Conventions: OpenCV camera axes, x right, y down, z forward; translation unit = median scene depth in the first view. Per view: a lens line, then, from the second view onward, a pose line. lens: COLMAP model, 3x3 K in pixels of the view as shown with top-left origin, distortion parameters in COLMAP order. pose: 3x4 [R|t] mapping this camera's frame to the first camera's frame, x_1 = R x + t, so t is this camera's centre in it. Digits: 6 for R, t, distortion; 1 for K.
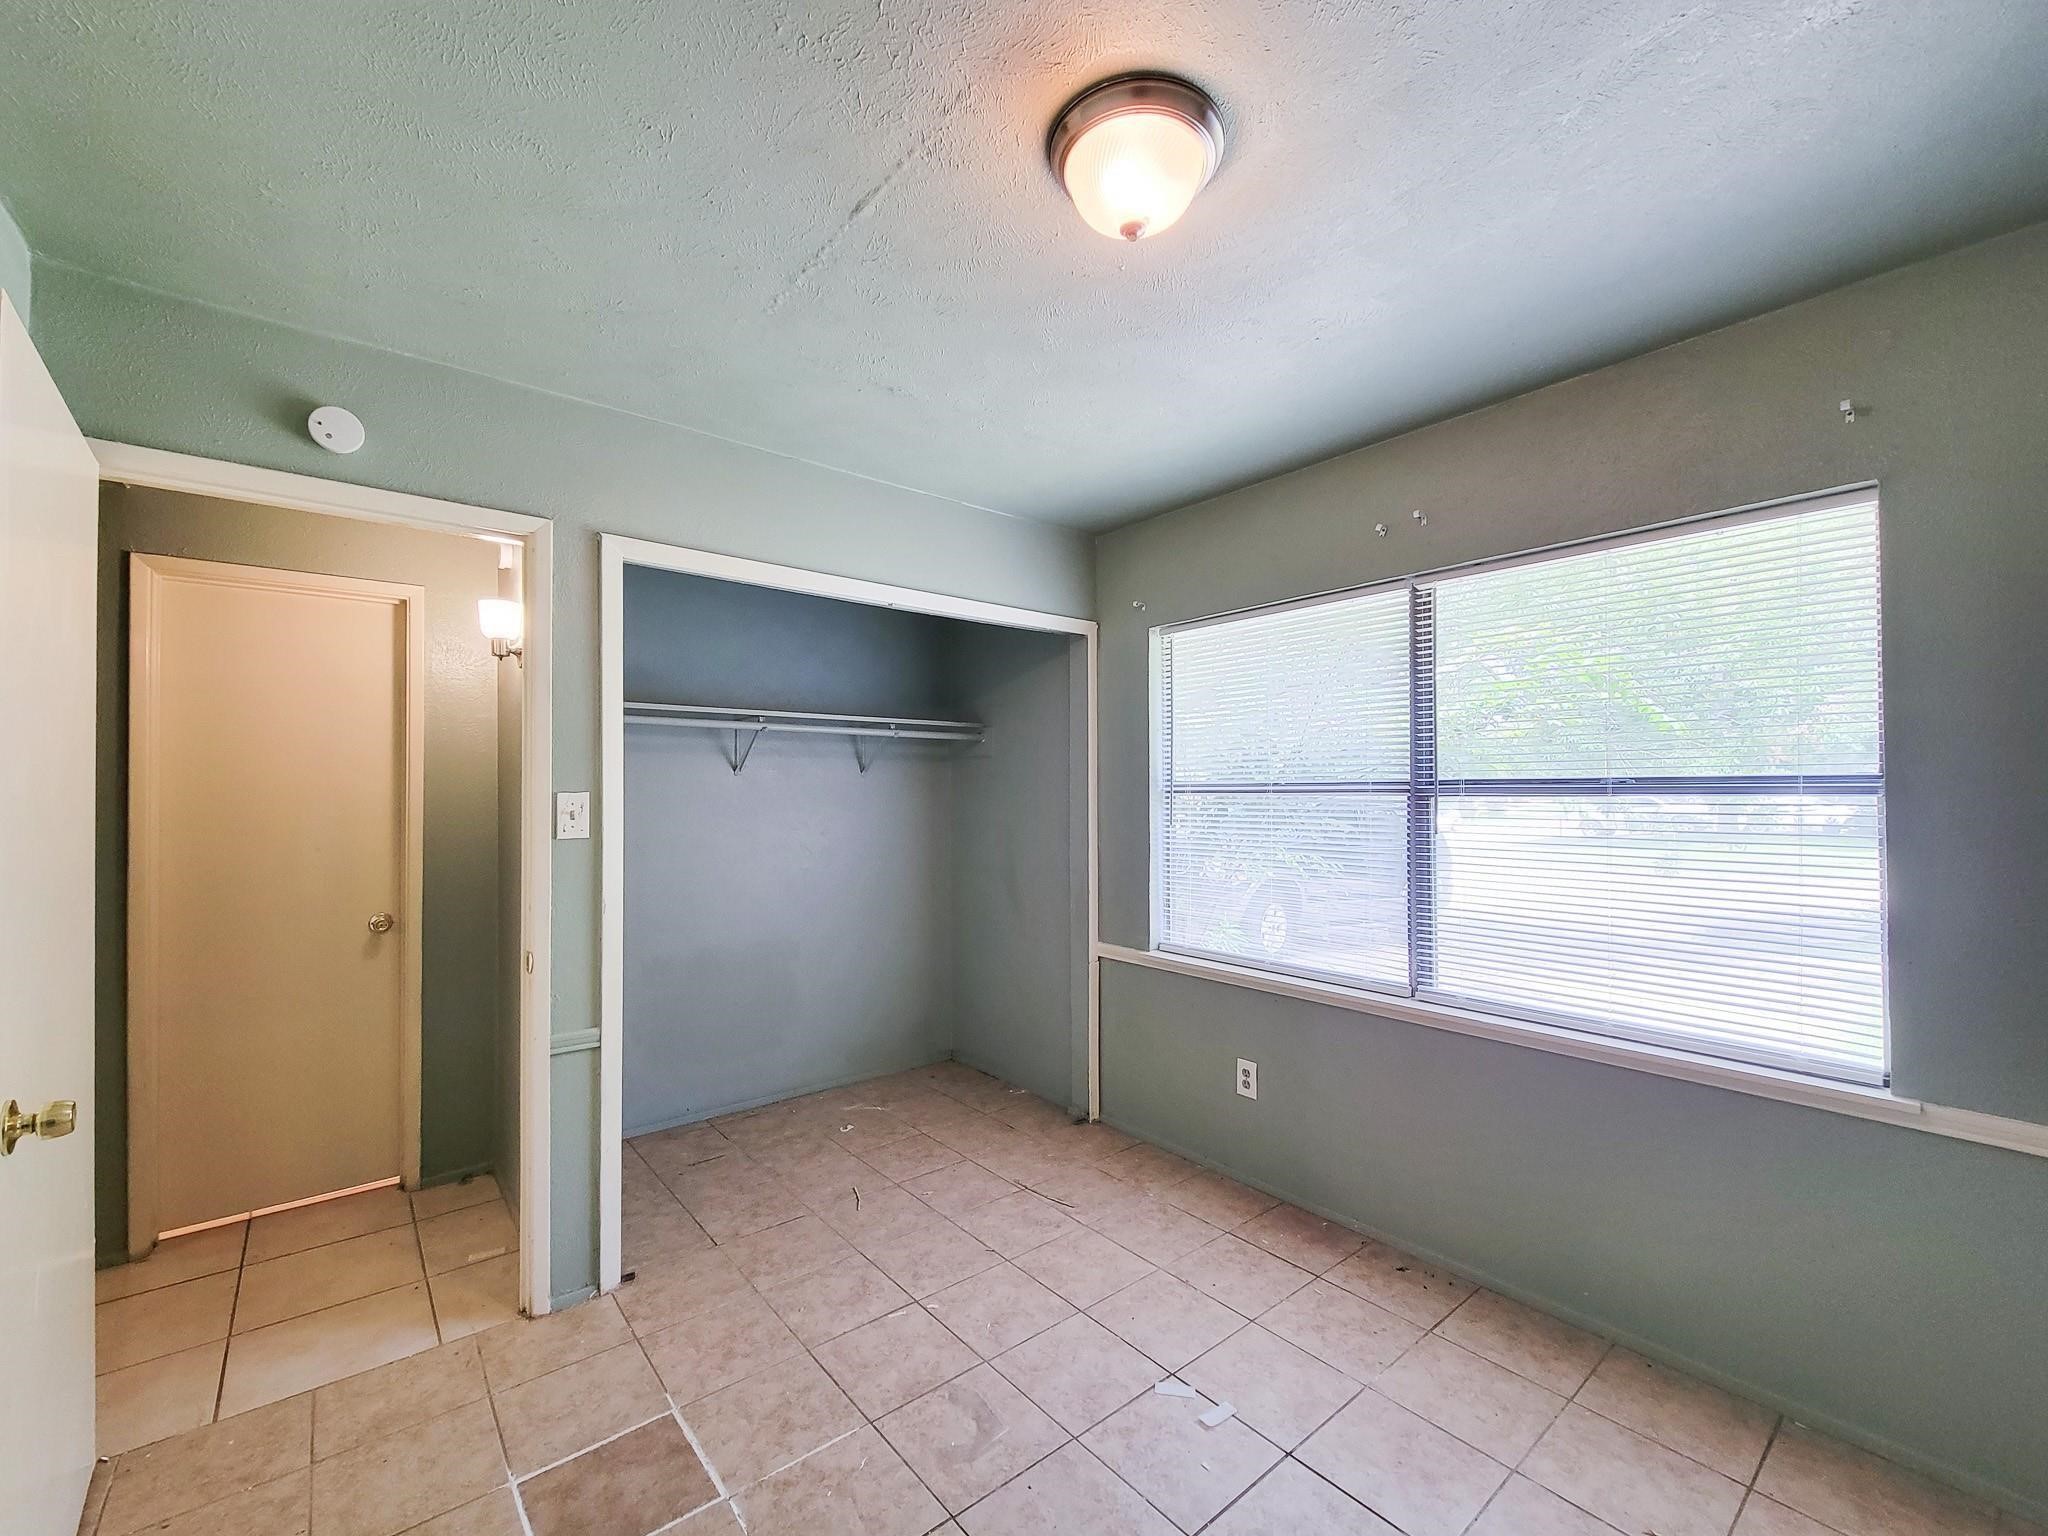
lens RADIAL K [[839.9, 0, 1019.0], [0, 839.9, 782.1], [0, 0, 1]] dist [0.000426, -0.000534]
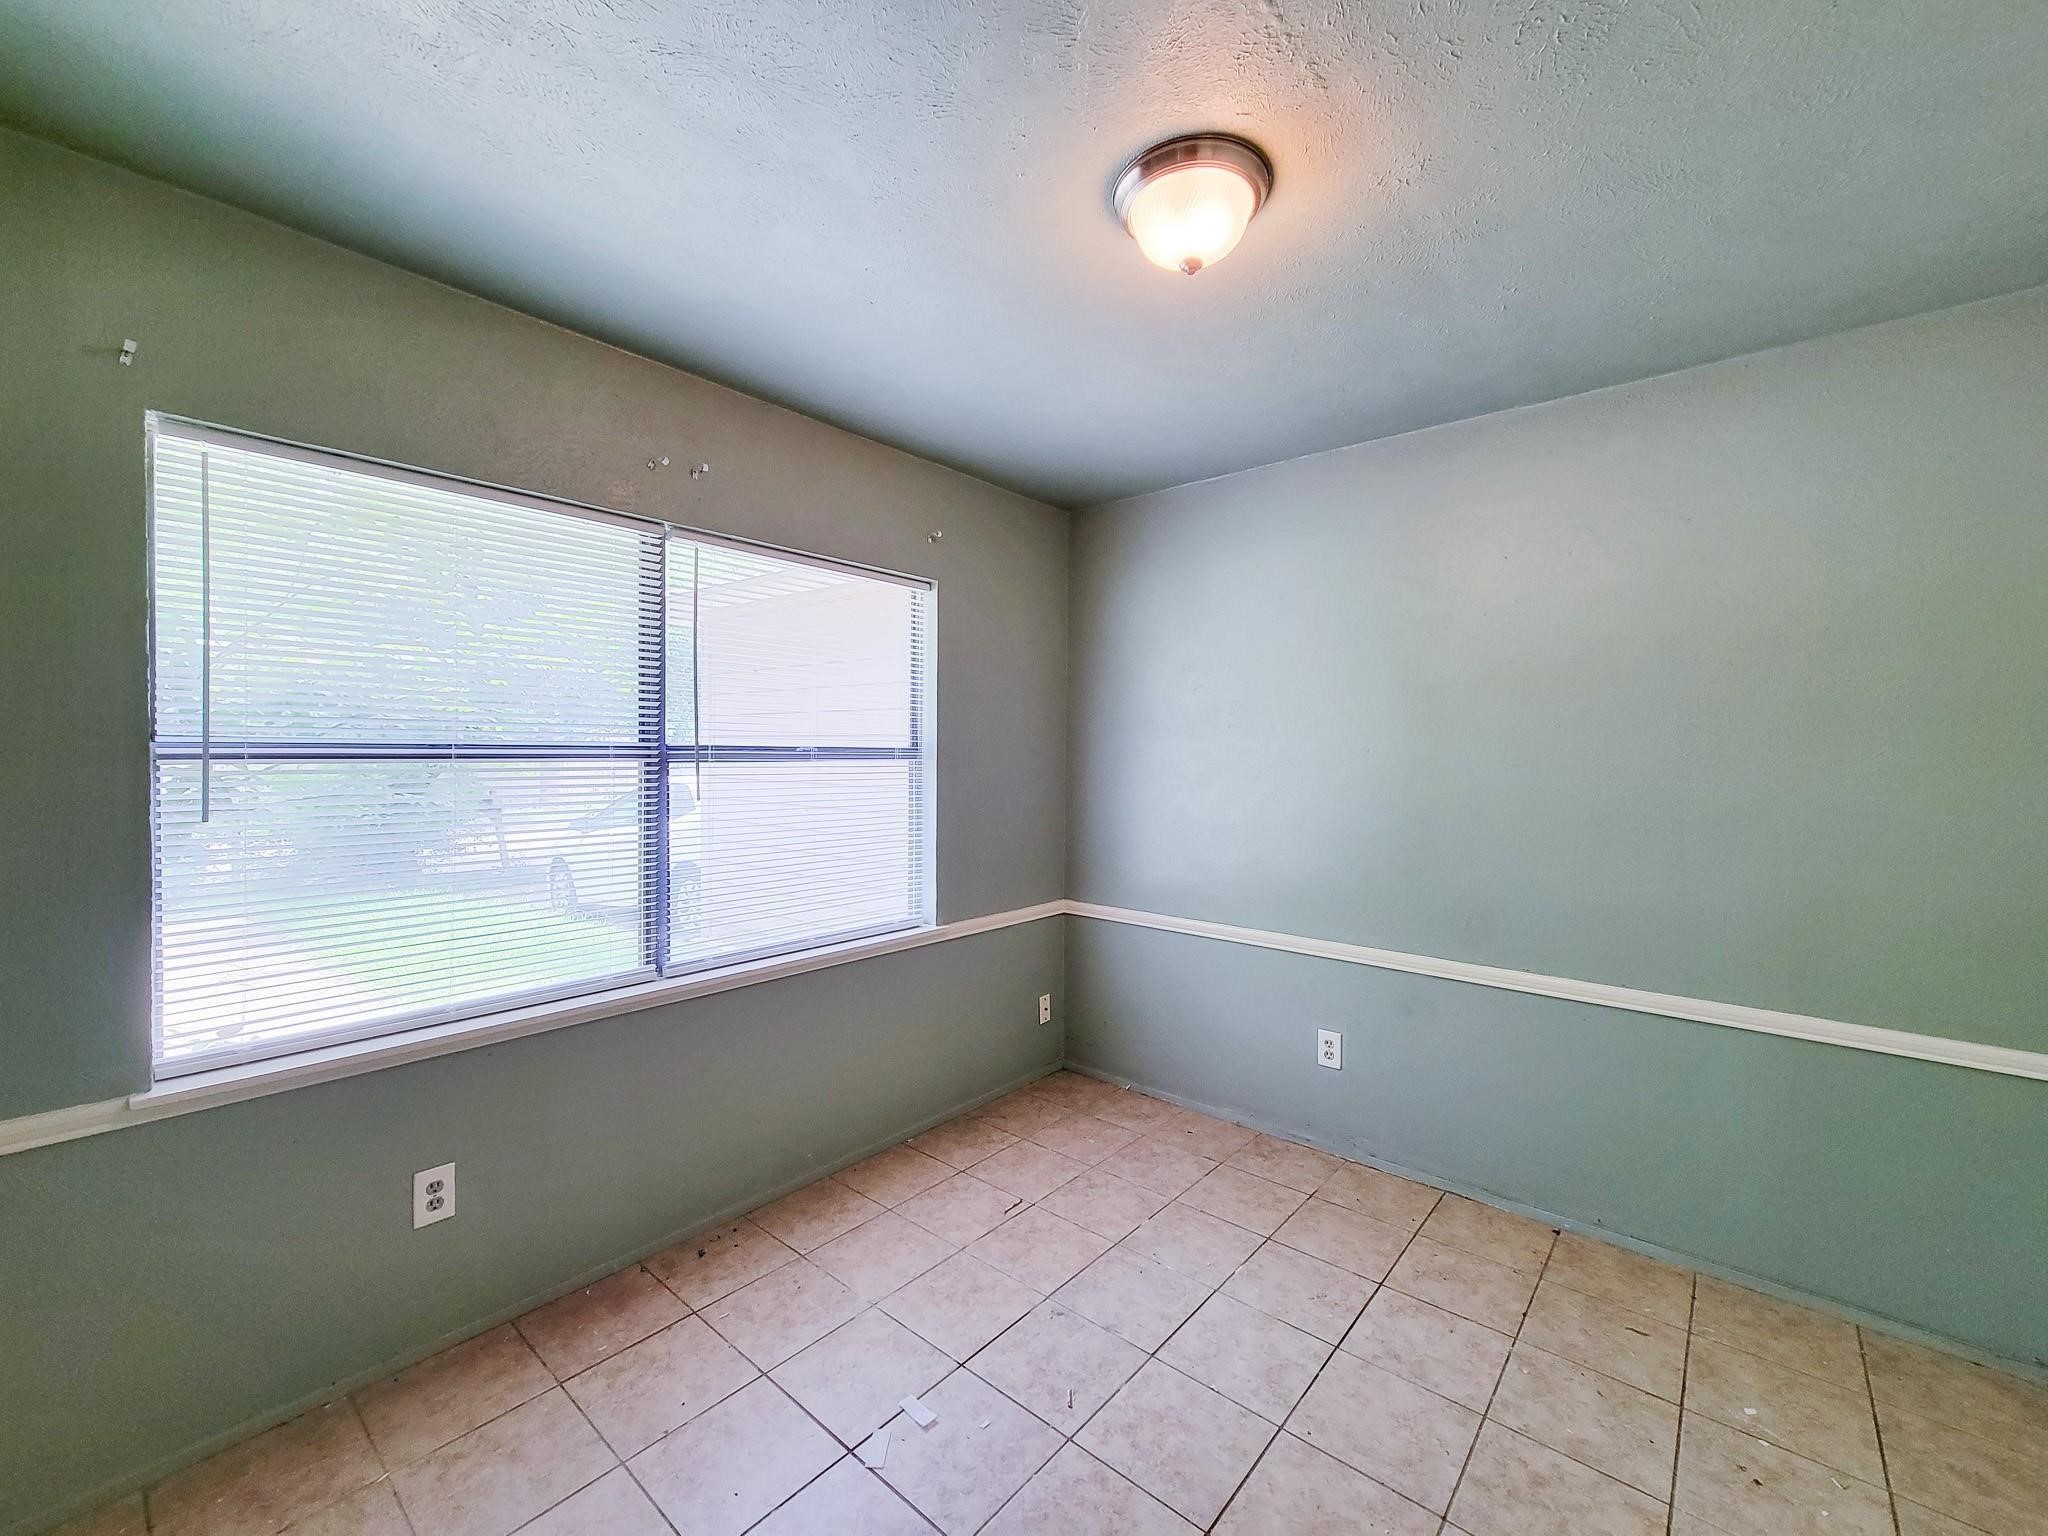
lens RADIAL K [[845.2, 0, 1022.6], [0, 845.2, 774.0], [0, 0, 1]] dist [-0.002245, -0.000978]
pose [[-0.180775, -0.023644, 0.983240, -0.527464], [-0.018547, 0.999615, 0.020627, 0.002970], [-0.983350, -0.014508, -0.181144, 0.786950]]
